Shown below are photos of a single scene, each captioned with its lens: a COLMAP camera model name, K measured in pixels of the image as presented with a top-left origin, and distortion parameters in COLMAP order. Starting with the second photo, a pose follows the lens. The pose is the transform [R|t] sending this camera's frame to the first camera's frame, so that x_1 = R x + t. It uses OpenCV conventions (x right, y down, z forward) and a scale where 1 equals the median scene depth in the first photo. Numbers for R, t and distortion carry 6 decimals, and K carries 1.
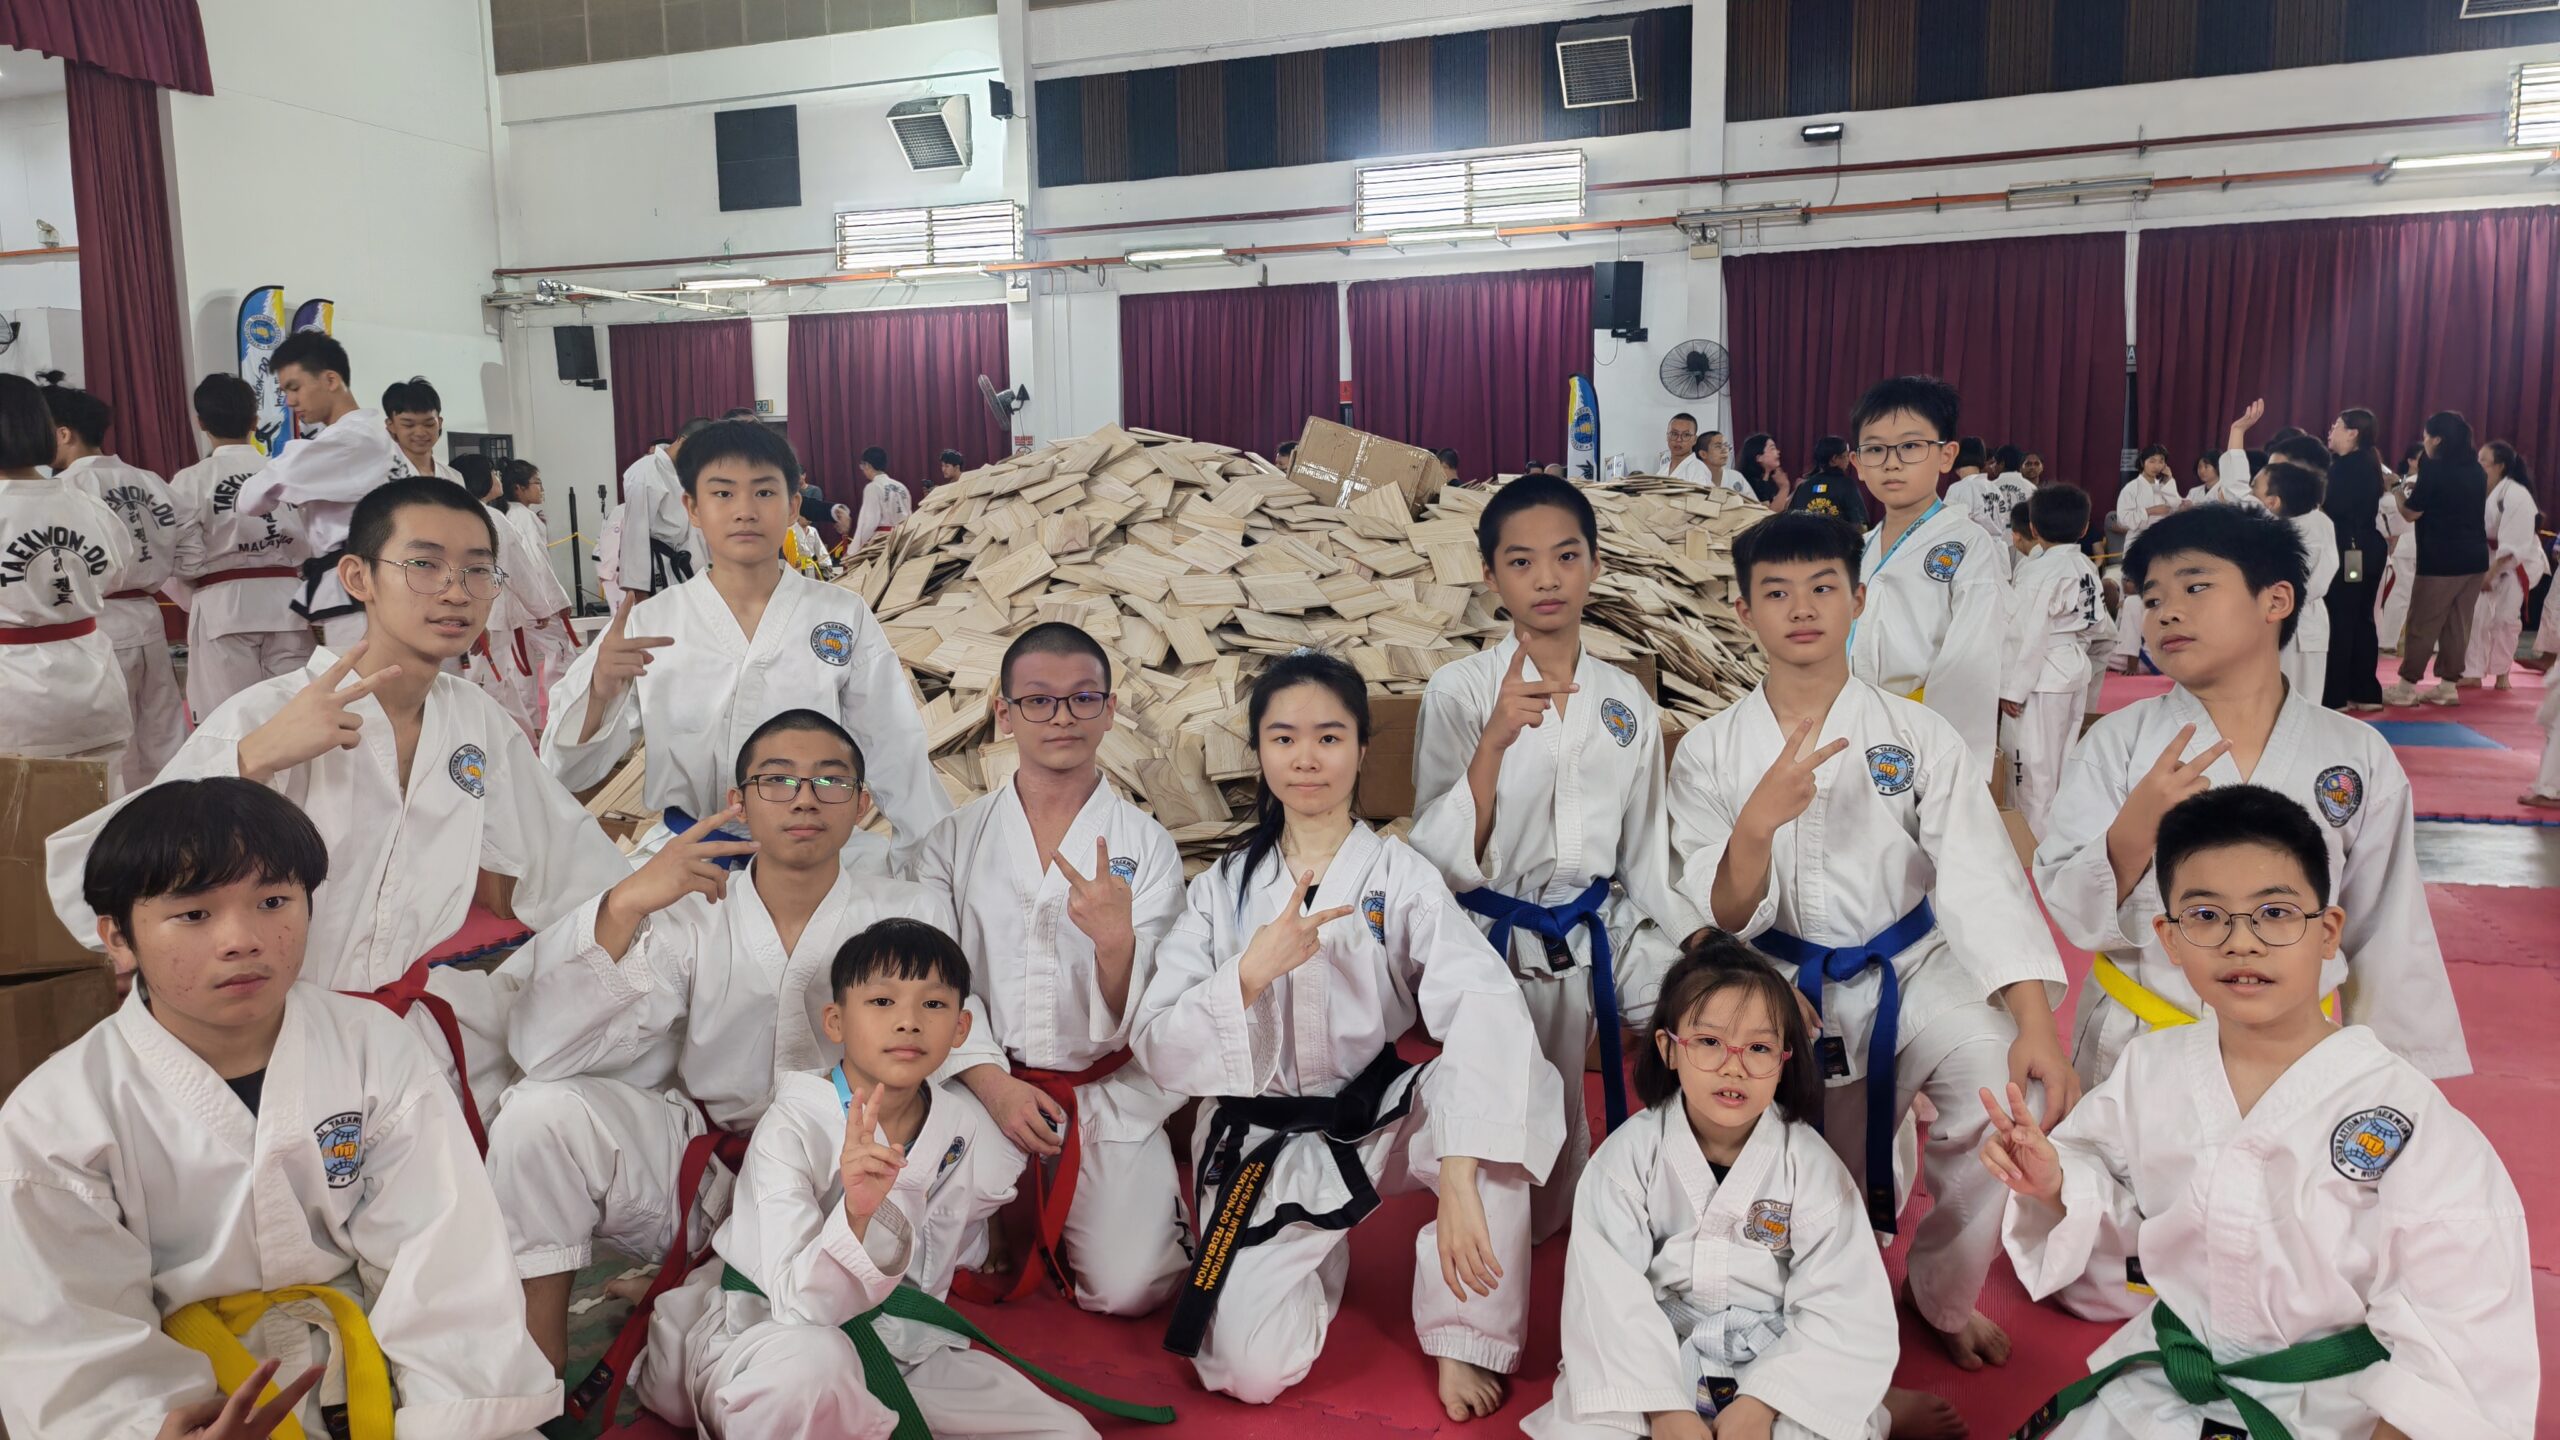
lens RADIAL K [[1746.0, 0, 1290.1], [0, 1746.0, 721.8], [0, 0, 1]] dist [0.016530, -0.010628]
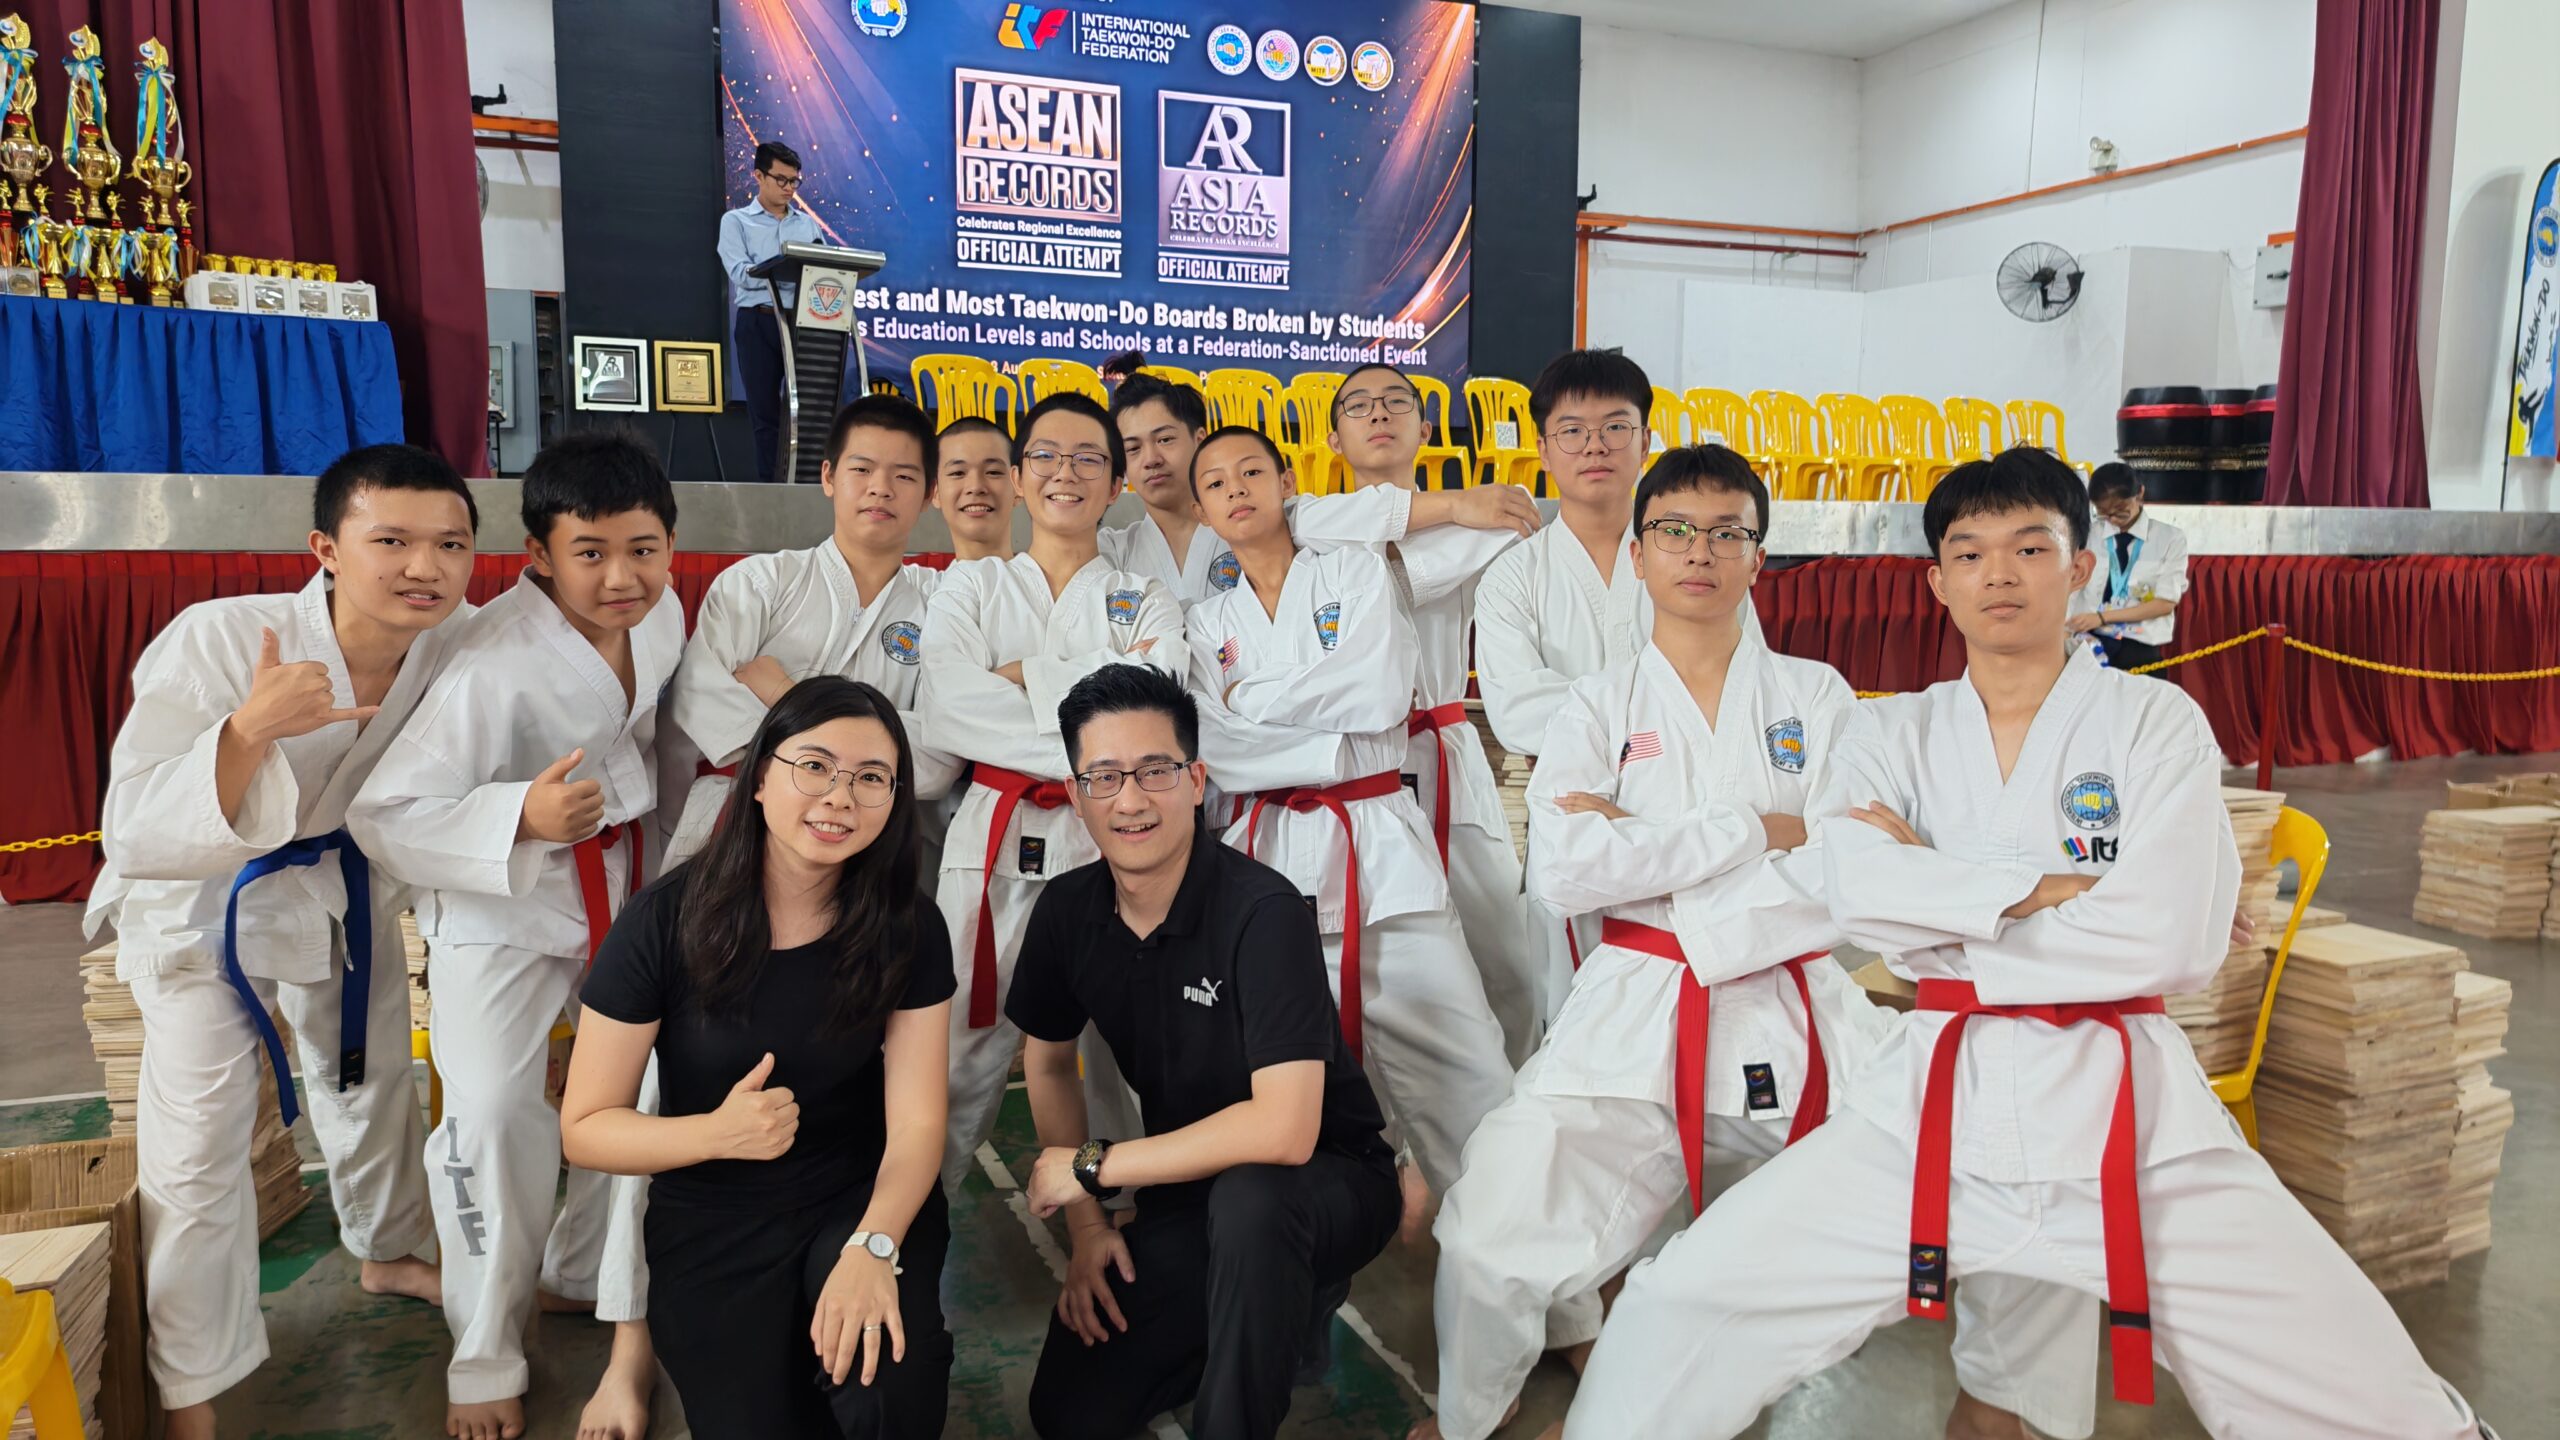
lens RADIAL K [[1746.0, 0, 1277.0], [0, 1746.0, 730.8], [0, 0, 1]] dist [0.016530, -0.010628]
pose [[0.664295, 0.103381, -0.740286, -0.401523], [-0.109961, 0.993130, 0.040017, -0.030388], [0.739338, 0.054819, 0.671100, 0.282230]]
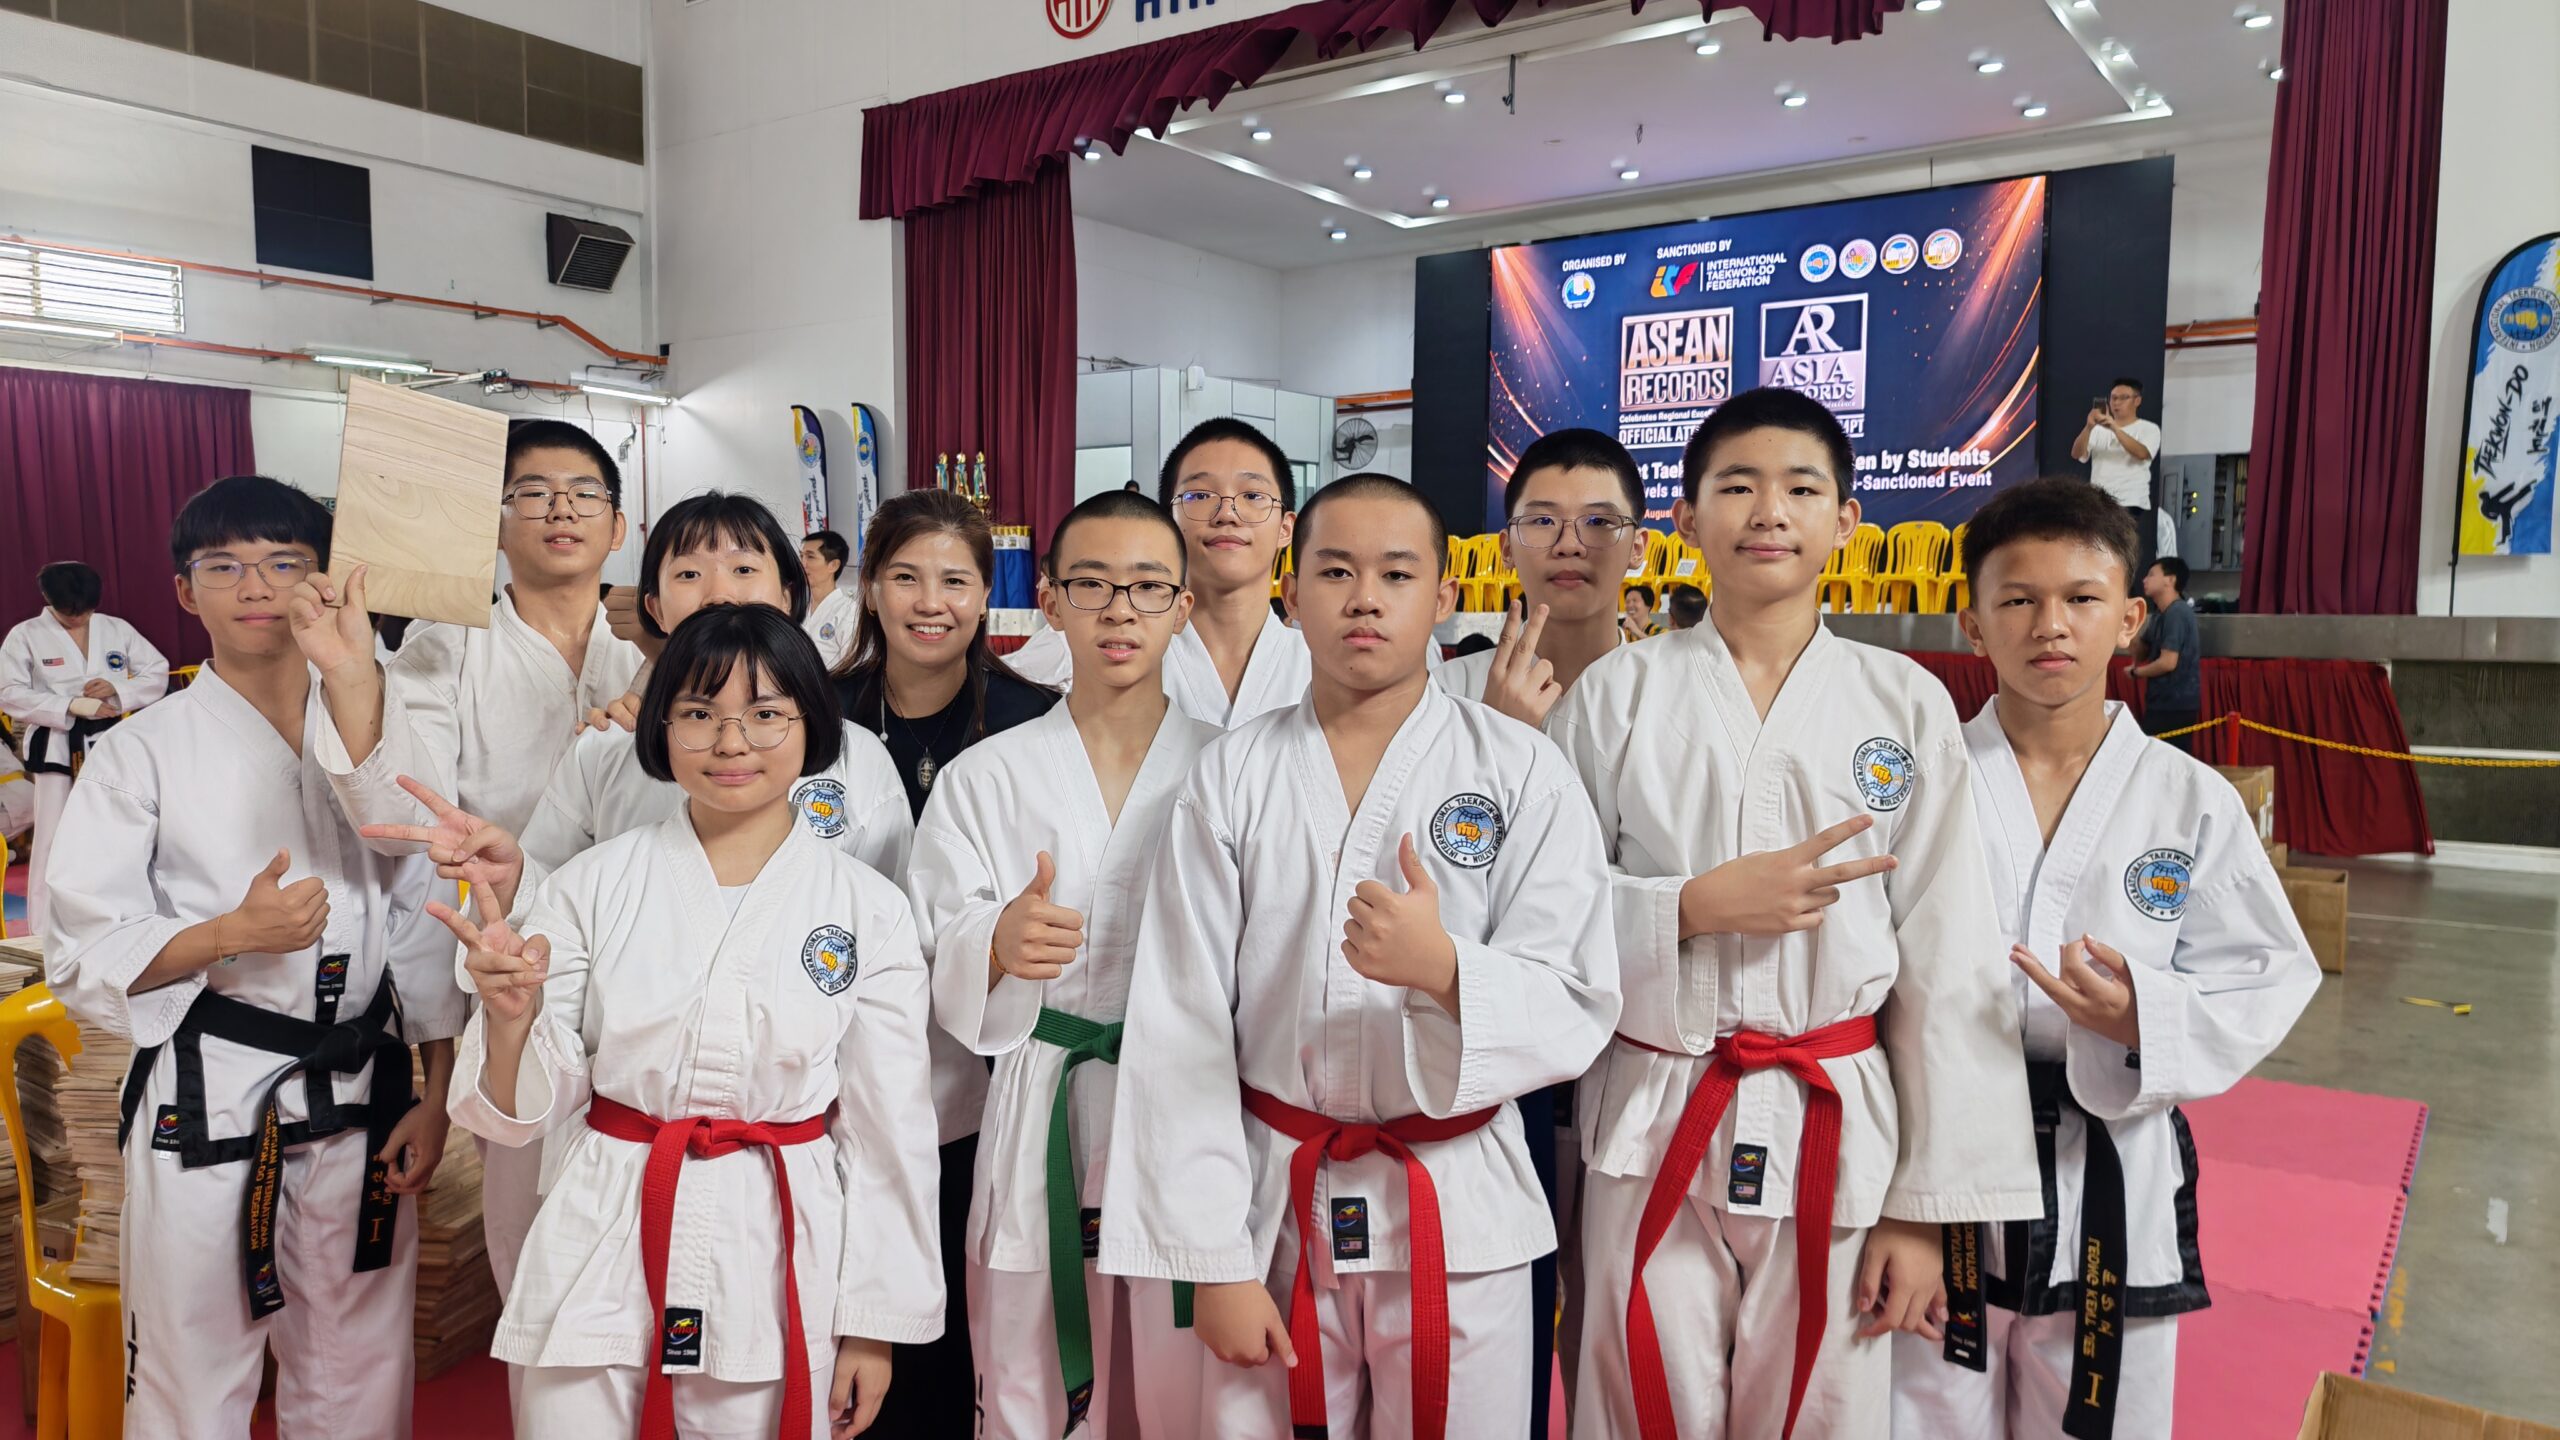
lens RADIAL K [[1746.0, 0, 1278.9], [0, 1746.0, 725.3], [0, 0, 1]] dist [0.016530, -0.010628]
pose [[-0.273433, 0.080160, -0.958545, 0.051052], [-0.118842, 0.986071, 0.116362, -0.107864], [0.954521, 0.145733, -0.260098, 0.753804]]
